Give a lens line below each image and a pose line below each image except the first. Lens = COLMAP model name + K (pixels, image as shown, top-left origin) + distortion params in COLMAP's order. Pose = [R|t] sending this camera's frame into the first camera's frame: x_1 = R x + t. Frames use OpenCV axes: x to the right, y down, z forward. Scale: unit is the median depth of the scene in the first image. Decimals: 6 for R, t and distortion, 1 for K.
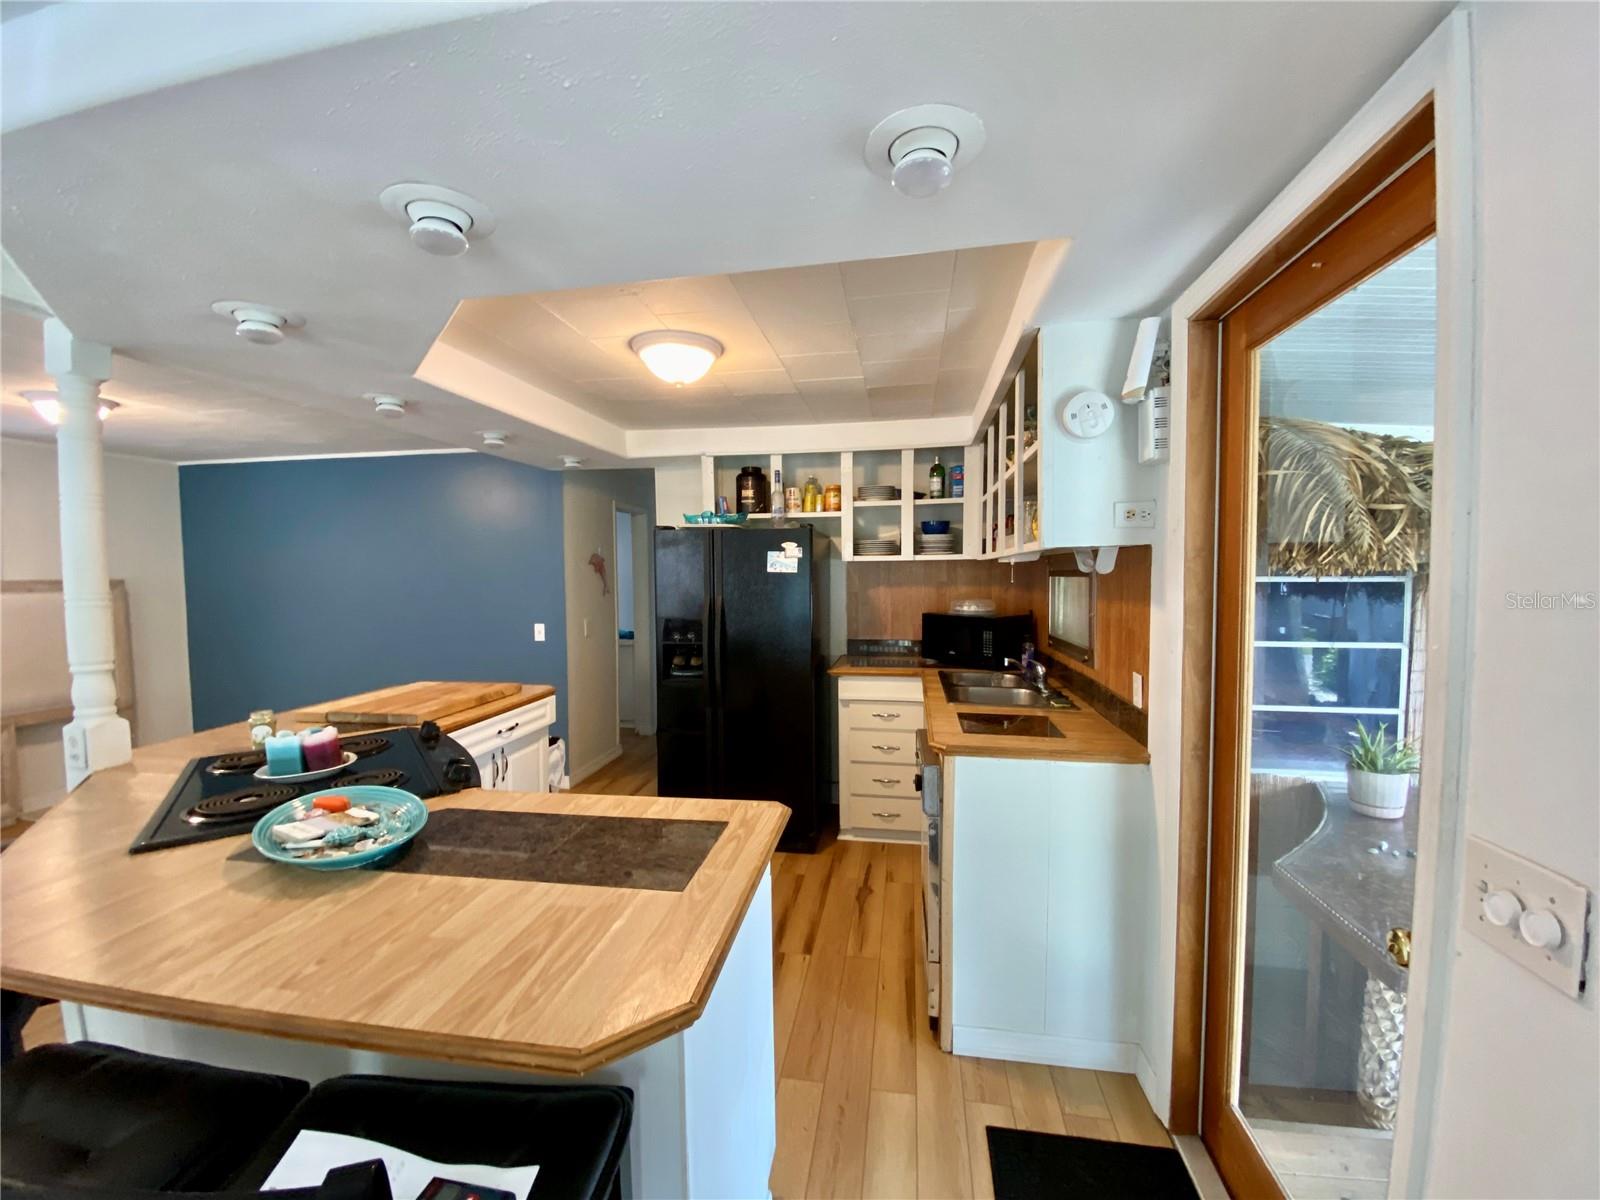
lens RADIAL K [[636.7, 0, 790.1], [0, 636.7, 609.9], [0, 0, 1]] dist [0.006458, -0.014904]
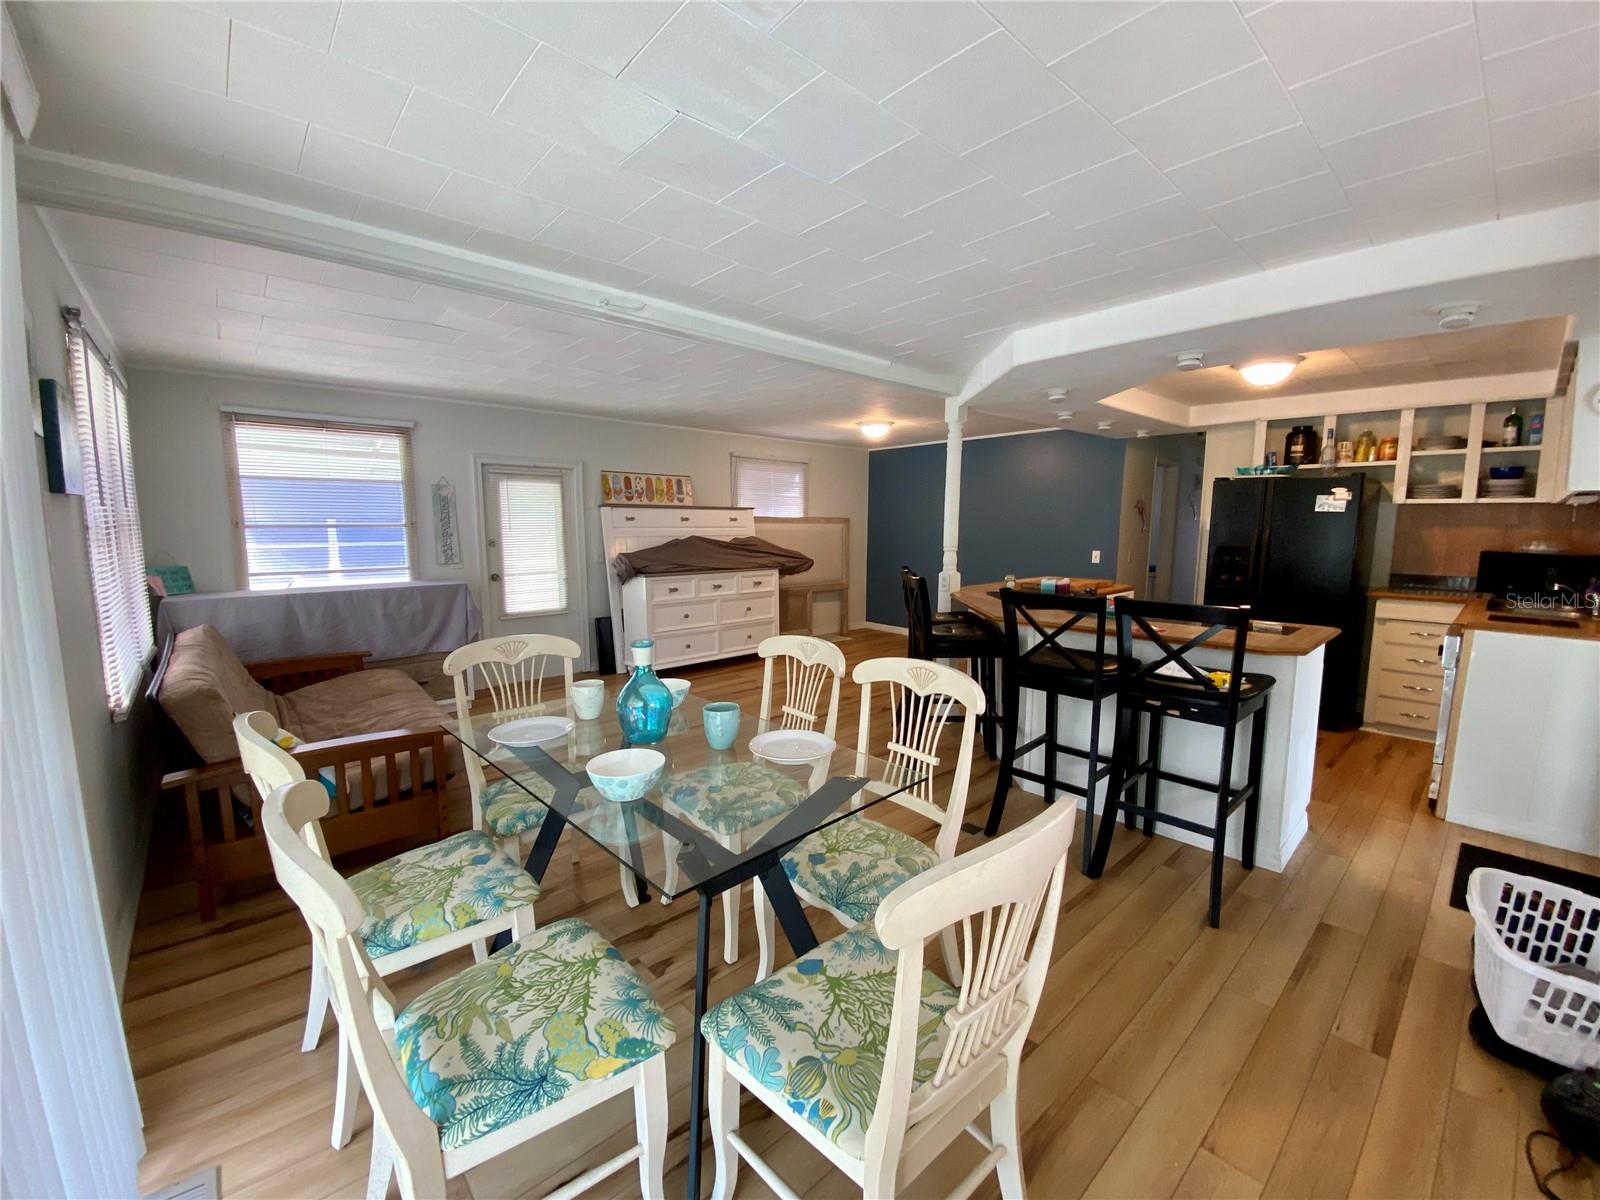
lens RADIAL K [[636.7, 0, 799.0], [0, 636.7, 607.3], [0, 0, 1]] dist [0.006458, -0.014904]
pose [[0.784417, 0.090127, -0.613651, -0.044273], [-0.047183, 0.995190, 0.085852, 0.066200], [0.618436, -0.038390, 0.784896, -0.605275]]
